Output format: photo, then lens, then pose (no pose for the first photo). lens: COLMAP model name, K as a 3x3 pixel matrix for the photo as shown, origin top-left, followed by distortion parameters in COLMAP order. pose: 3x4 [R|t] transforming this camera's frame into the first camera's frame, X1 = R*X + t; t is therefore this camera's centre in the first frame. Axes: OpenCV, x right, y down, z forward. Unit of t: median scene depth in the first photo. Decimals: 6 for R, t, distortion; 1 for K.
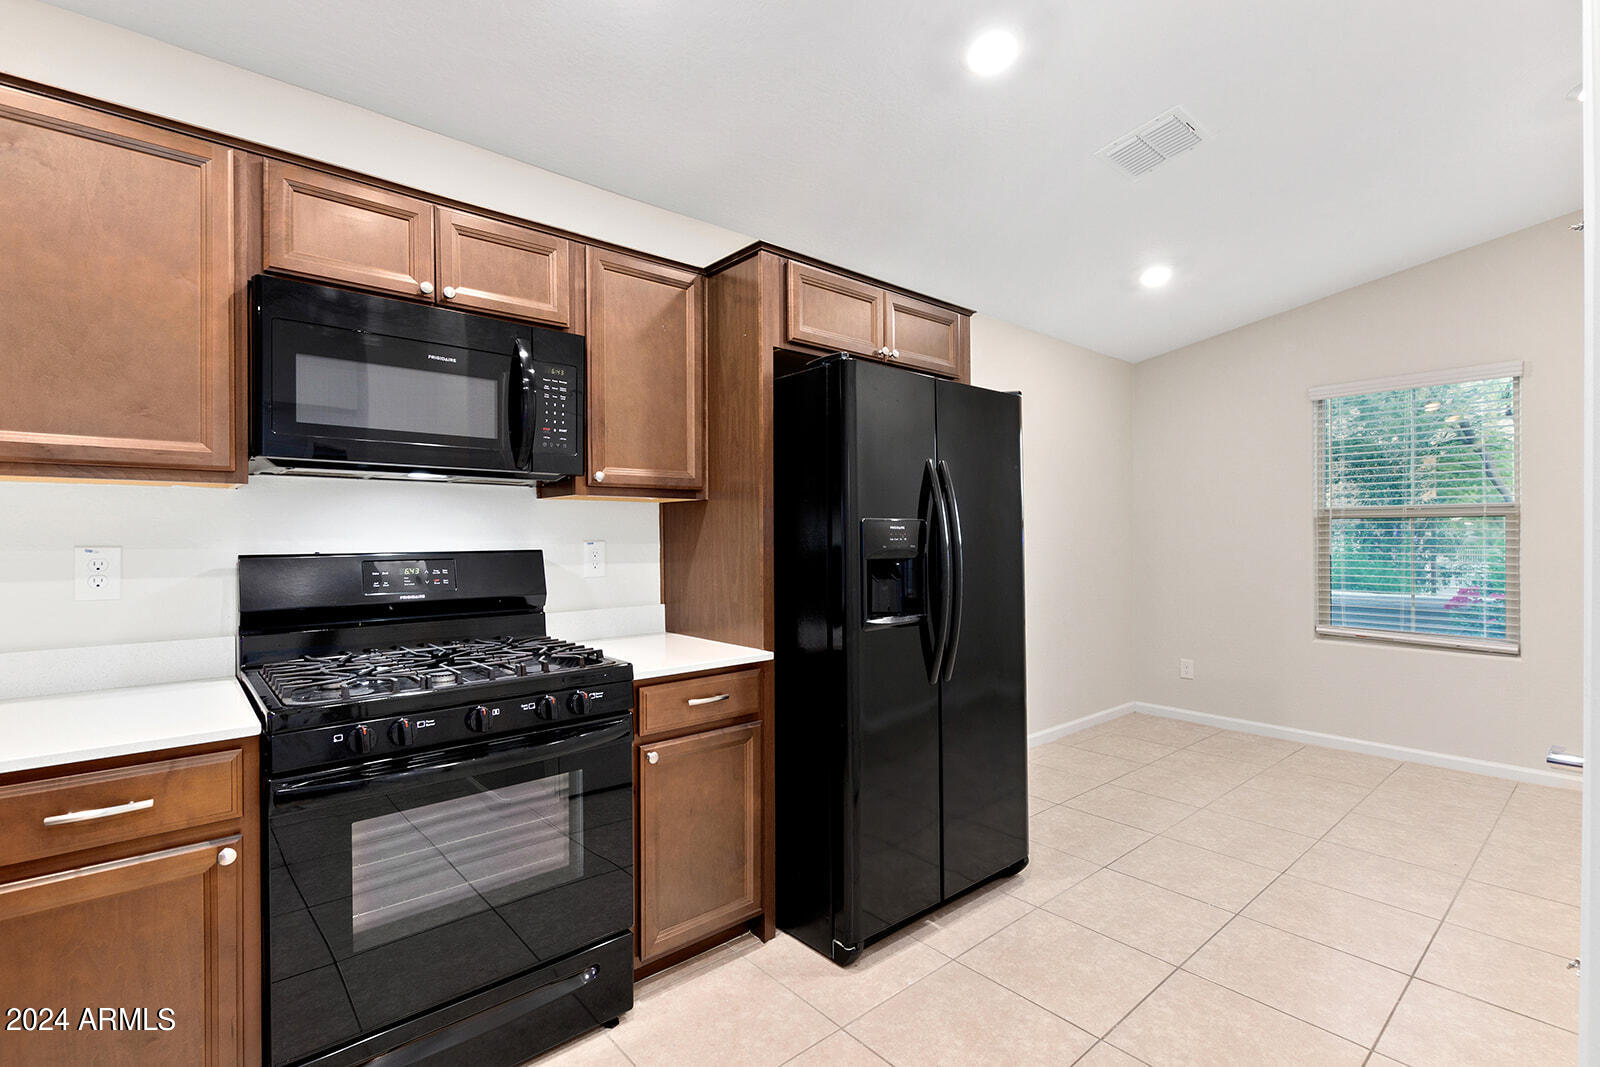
lens RADIAL K [[733.4, 0, 810.0], [0, 733.4, 540.3], [0, 0, 1]] dist [0.001018, -0.000606]
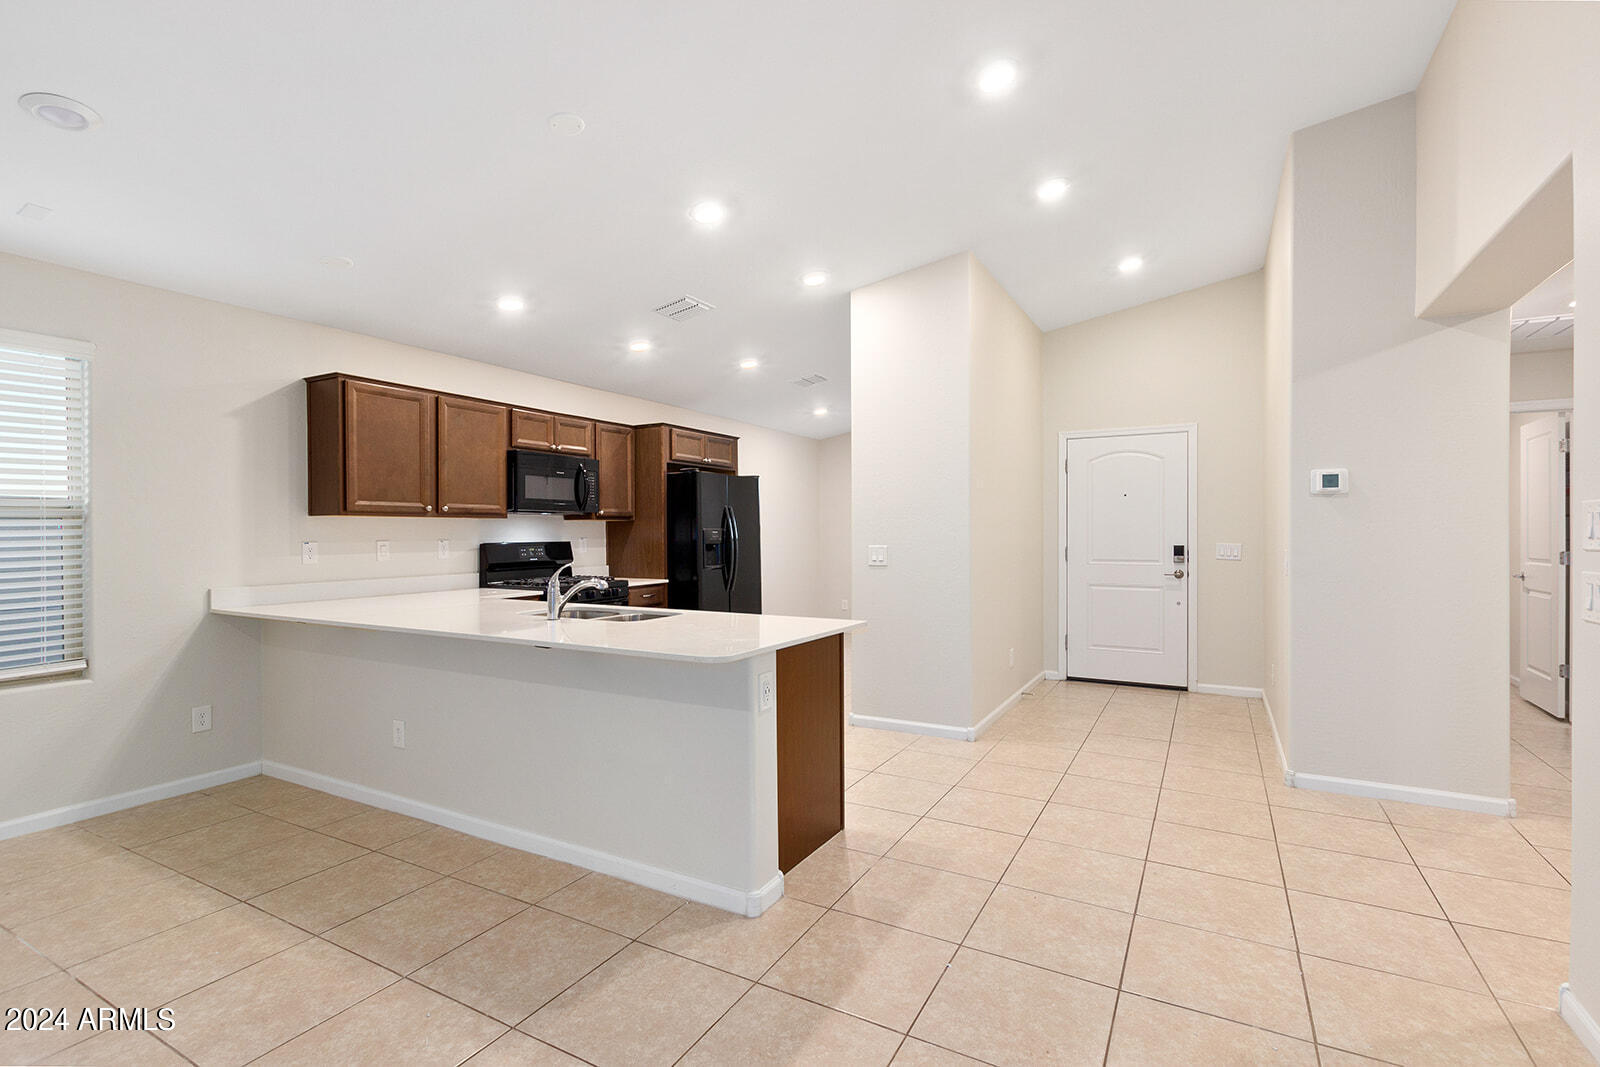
lens RADIAL K [[733.4, 0, 813.8], [0, 733.4, 532.5], [0, 0, 1]] dist [0.001018, -0.000606]
pose [[0.937248, -0.003294, 0.348649, -0.462073], [0.005969, 0.999960, -0.006600, 0.003734], [-0.348614, 0.008266, 0.937230, -1.584199]]
